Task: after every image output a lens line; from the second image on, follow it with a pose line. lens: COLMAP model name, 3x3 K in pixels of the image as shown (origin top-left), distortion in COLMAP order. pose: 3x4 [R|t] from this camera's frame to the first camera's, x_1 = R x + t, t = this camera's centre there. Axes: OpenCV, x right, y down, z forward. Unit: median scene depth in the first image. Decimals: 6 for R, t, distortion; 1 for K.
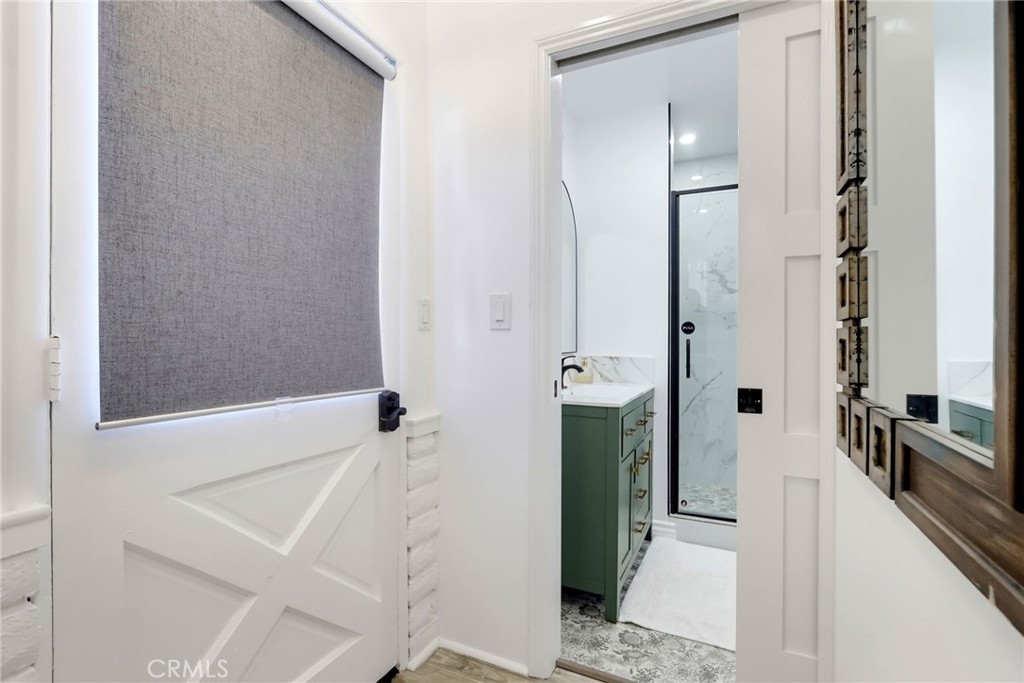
lens RADIAL K [[487.2, 0, 513.8], [0, 487.2, 339.6], [0, 0, 1]] dist [0.002452, 0.001068]
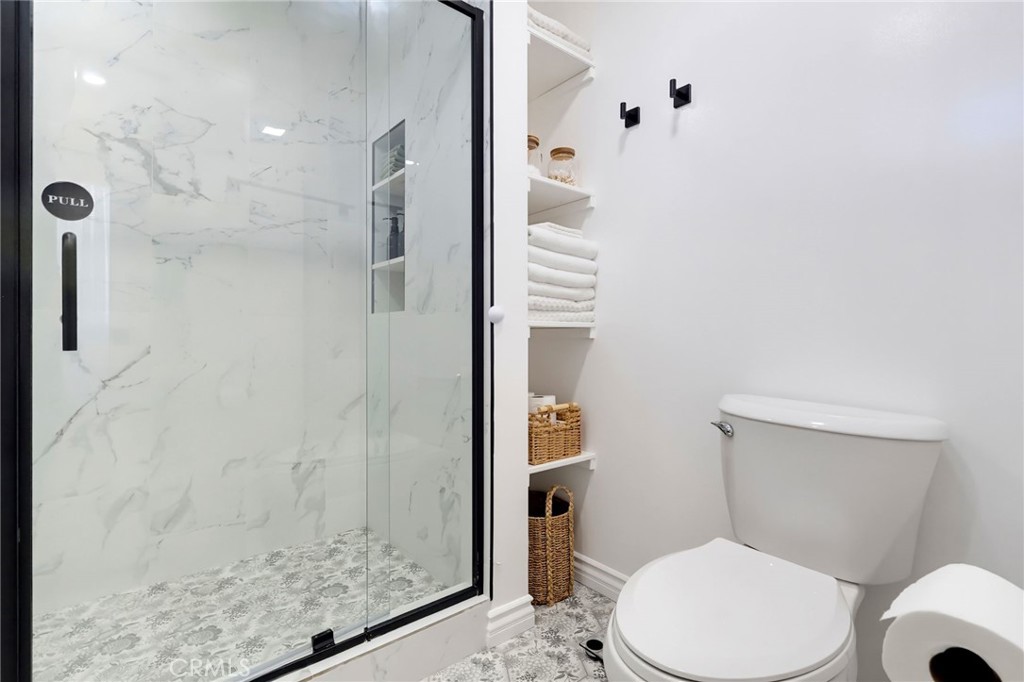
lens RADIAL K [[487.2, 0, 516.1], [0, 487.2, 335.4], [0, 0, 1]] dist [0.002452, 0.001068]
pose [[0.450478, -0.001825, 0.892786, 0.154029], [0.003357, 0.999994, 0.000351, 0.053467], [-0.892781, 0.002839, 0.450482, 0.449888]]
